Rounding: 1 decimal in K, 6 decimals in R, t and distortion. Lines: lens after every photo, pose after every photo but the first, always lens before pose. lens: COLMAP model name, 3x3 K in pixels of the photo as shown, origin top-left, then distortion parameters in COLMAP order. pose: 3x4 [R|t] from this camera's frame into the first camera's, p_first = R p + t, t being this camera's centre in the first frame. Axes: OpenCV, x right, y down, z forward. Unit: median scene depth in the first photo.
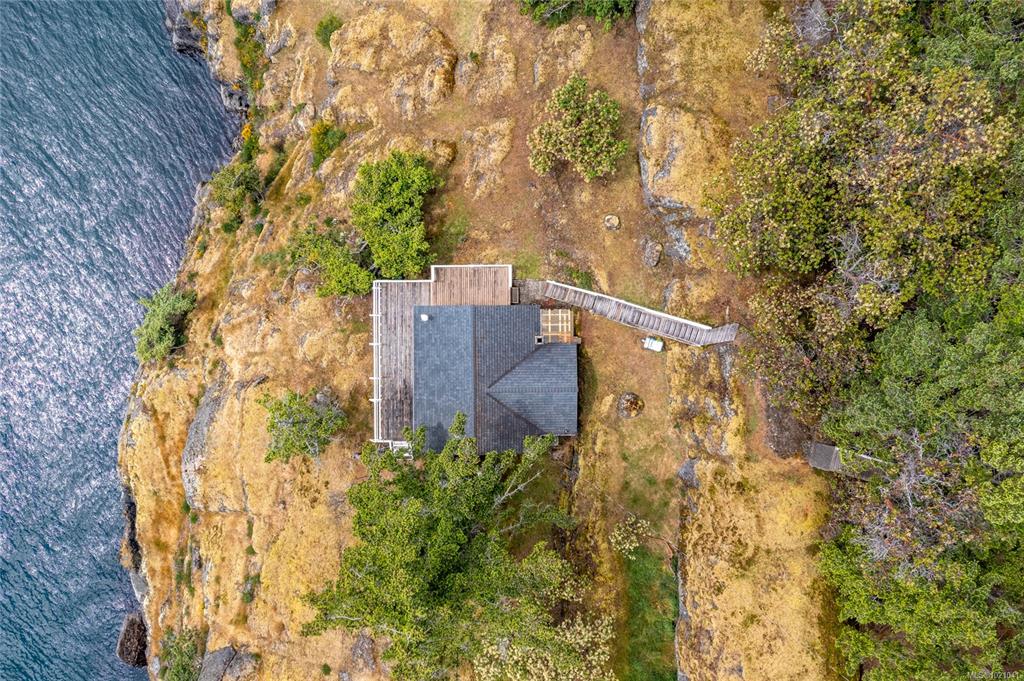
lens RADIAL K [[813.4, 0, 512.0], [0, 813.4, 340.5], [0, 0, 1]] dist [-0.014511, -0.006213]
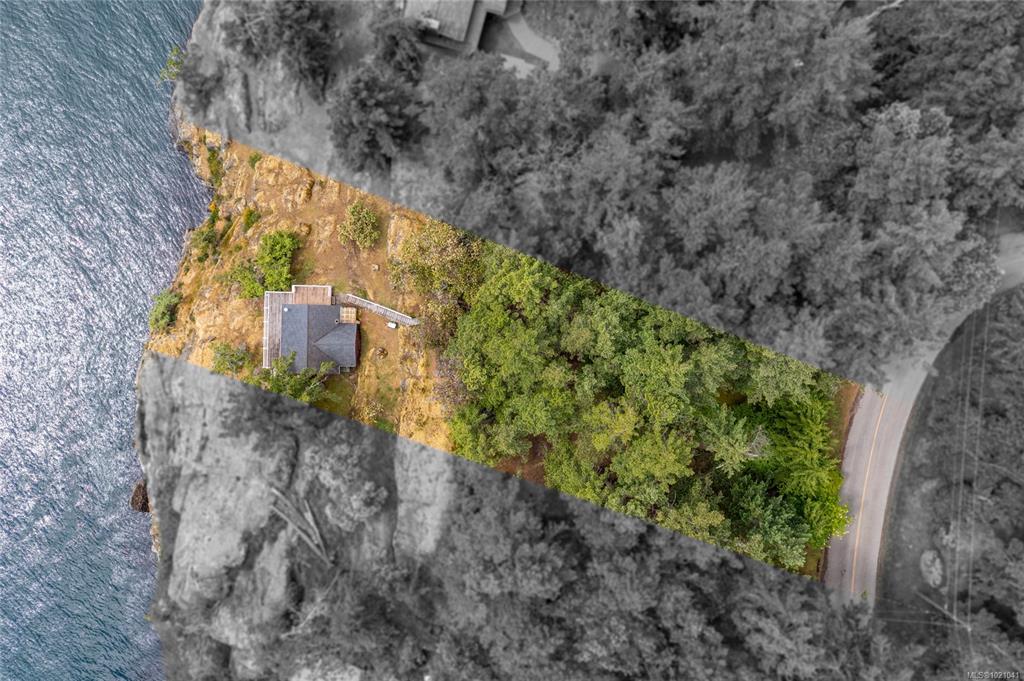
lens RADIAL K [[813.4, 0, 512.0], [0, 813.4, 340.5], [0, 0, 1]] dist [-0.014511, -0.006213]
pose [[0.999538, 0.029905, 0.005378, 0.431557], [-0.029878, 0.999541, -0.005004, 0.041920], [-0.005525, 0.004841, 0.999973, -1.036734]]
